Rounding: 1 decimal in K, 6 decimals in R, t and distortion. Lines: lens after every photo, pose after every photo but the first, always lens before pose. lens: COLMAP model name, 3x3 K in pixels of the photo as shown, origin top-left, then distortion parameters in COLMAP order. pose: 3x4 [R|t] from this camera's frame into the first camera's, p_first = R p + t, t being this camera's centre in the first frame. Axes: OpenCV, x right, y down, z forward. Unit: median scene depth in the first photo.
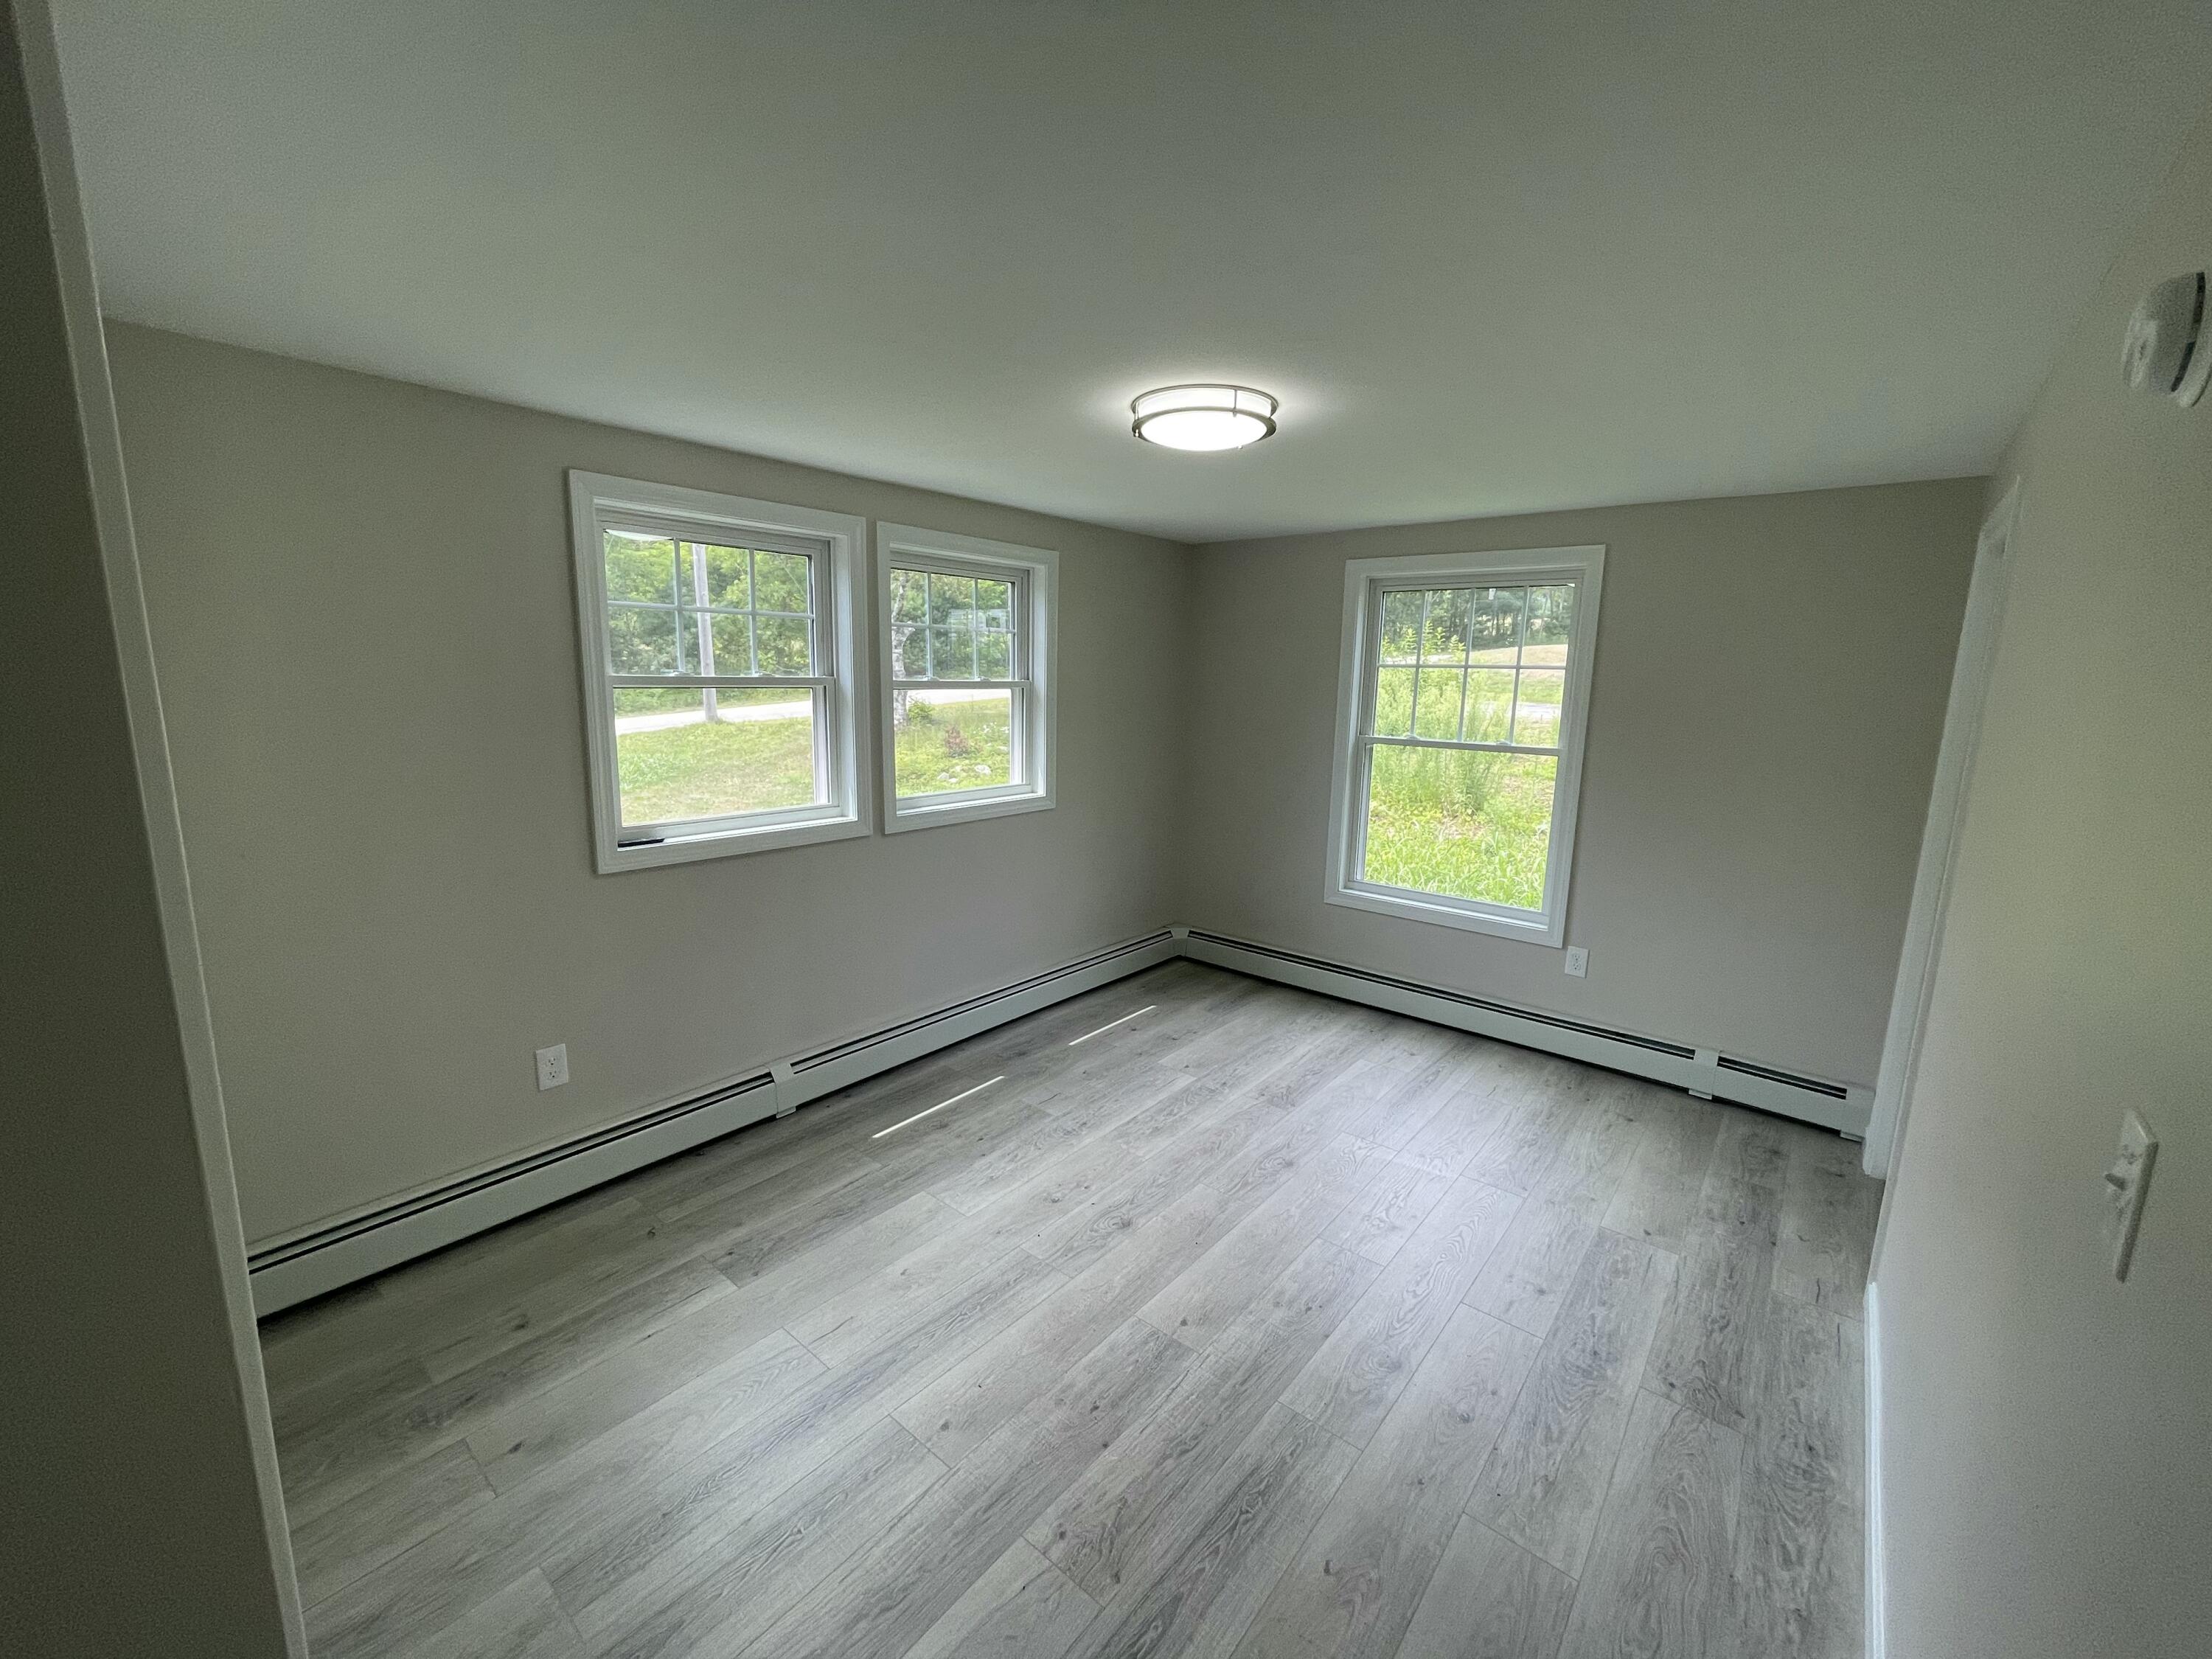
lens RADIAL K [[897.0, 0, 1096.2], [0, 897.0, 824.4], [0, 0, 1]] dist [0.002283, 0.000319]
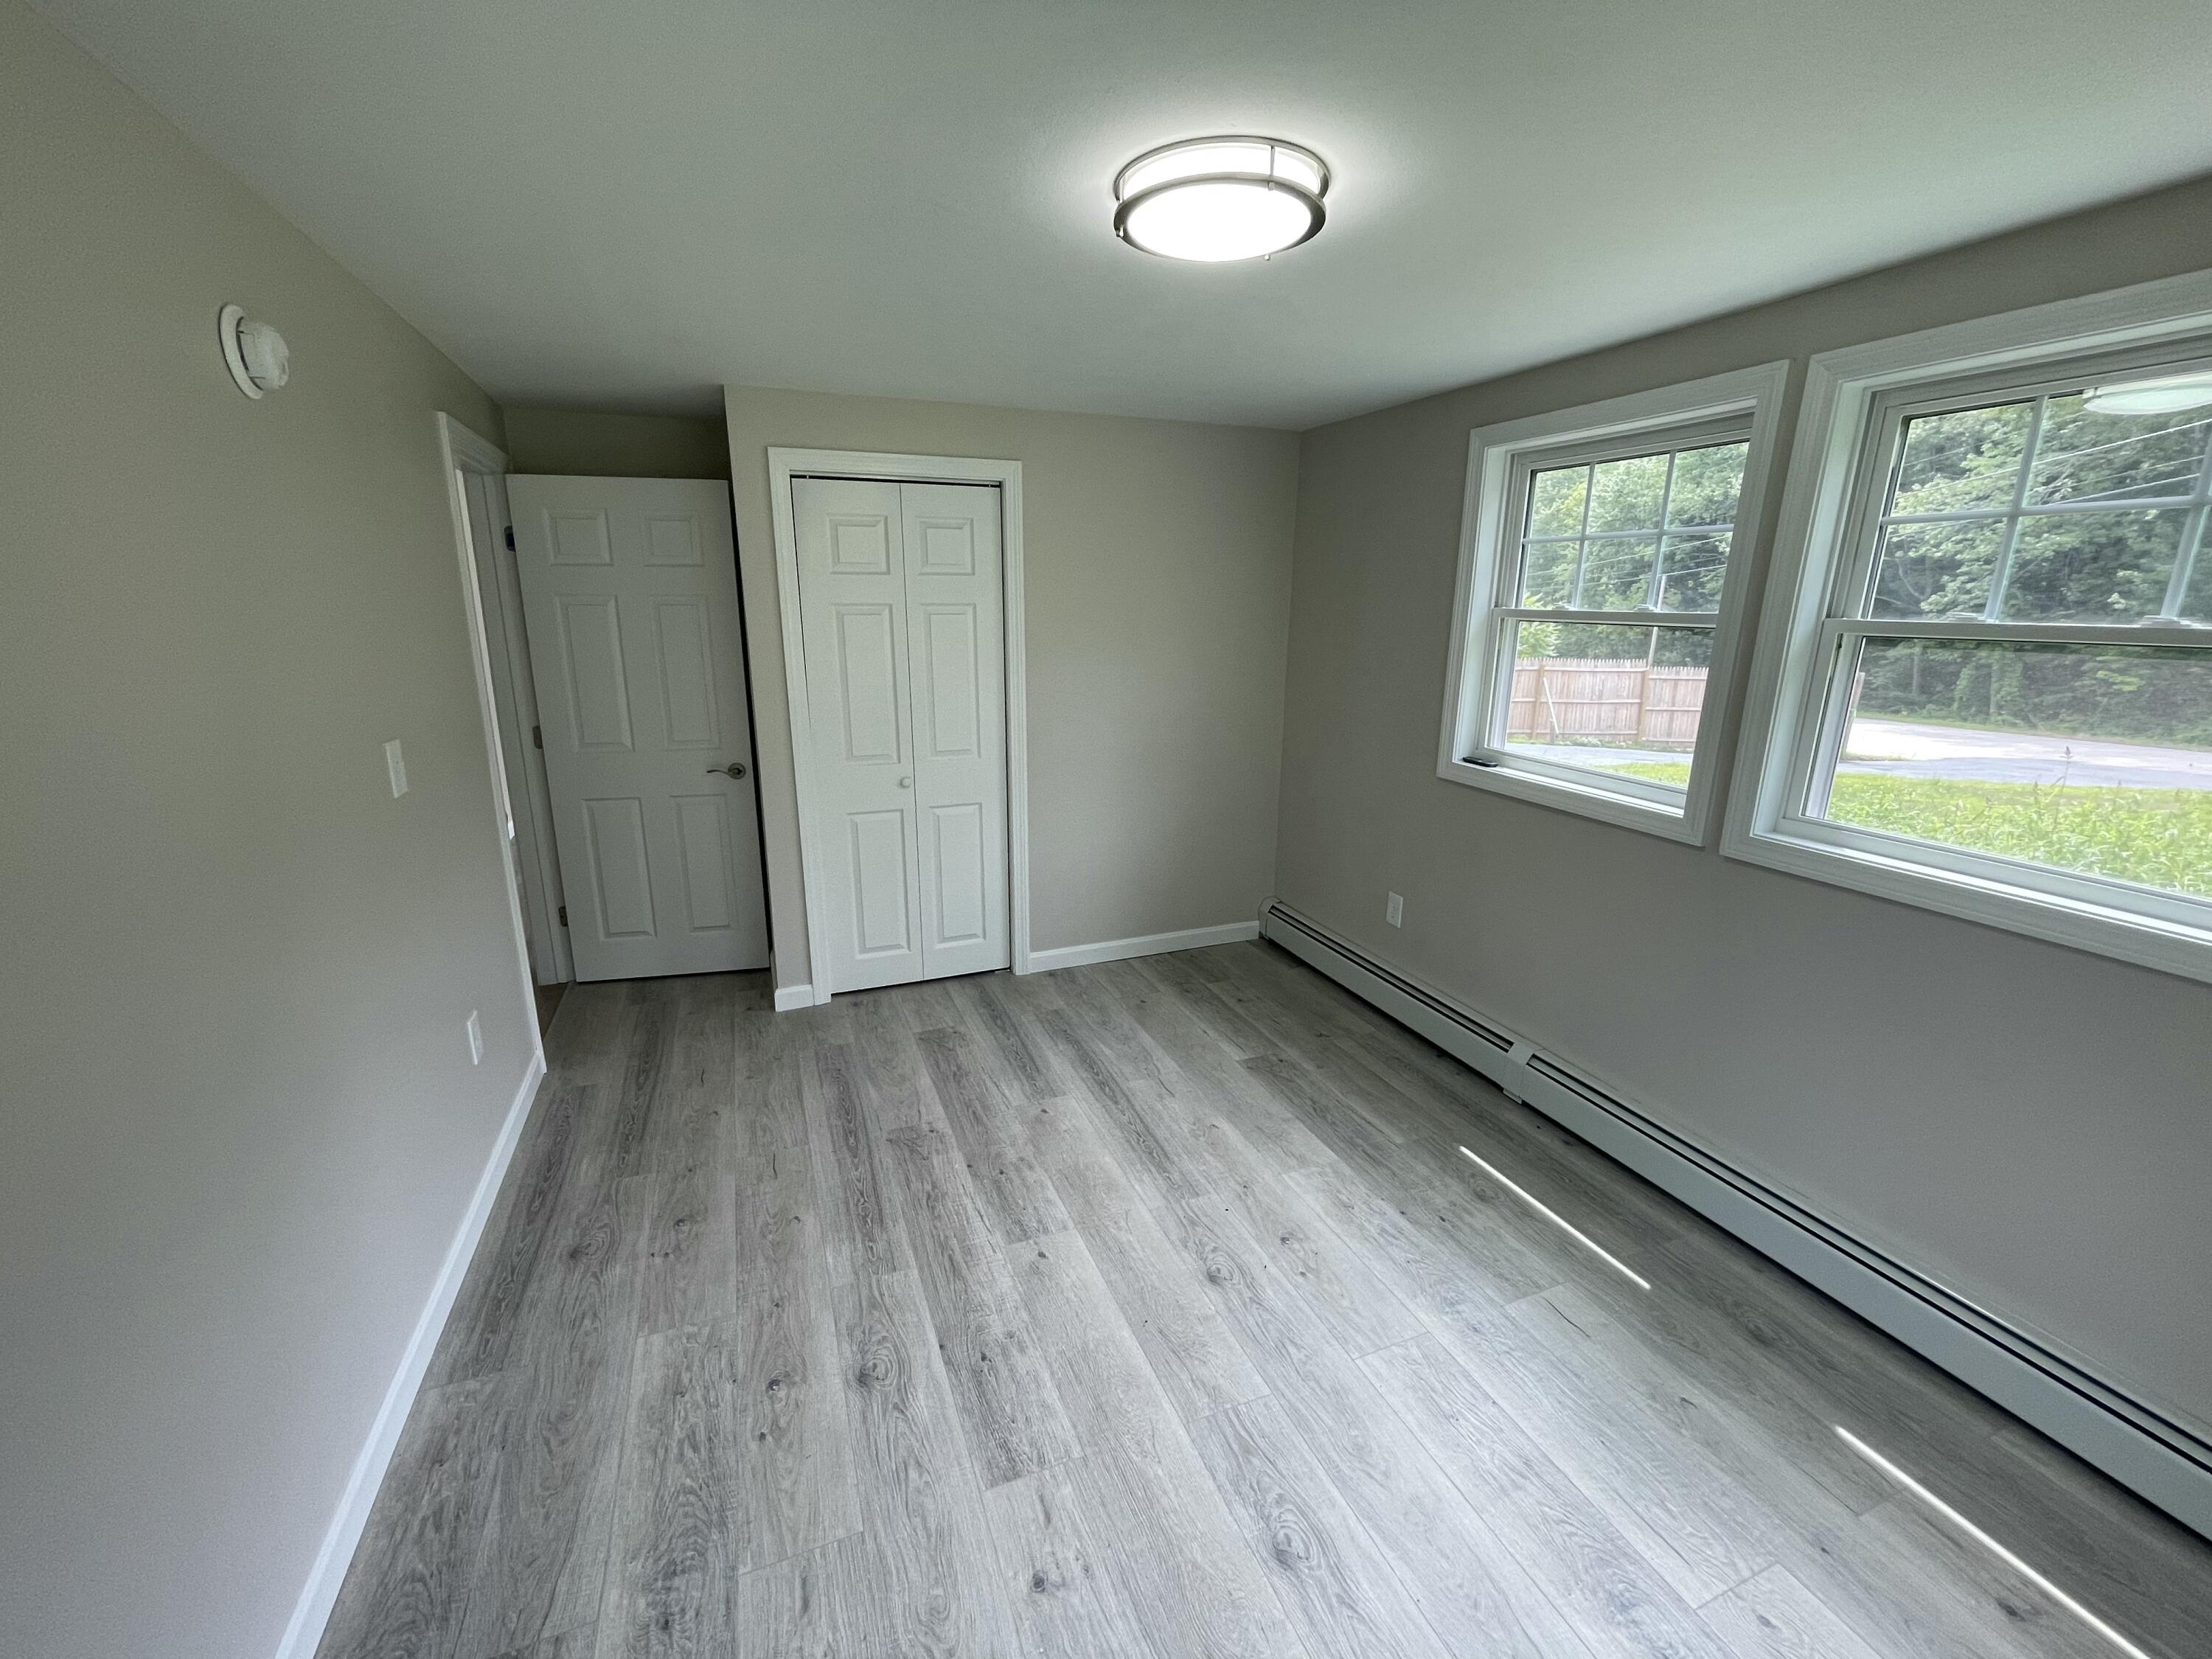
lens RADIAL K [[897.0, 0, 1096.2], [0, 897.0, 824.4], [0, 0, 1]] dist [0.002283, 0.000319]
pose [[-0.471491, 0.191941, -0.860729, 0.764805], [-0.172773, 0.937006, 0.303593, -0.183688], [0.864780, 0.291852, -0.408628, 1.215094]]
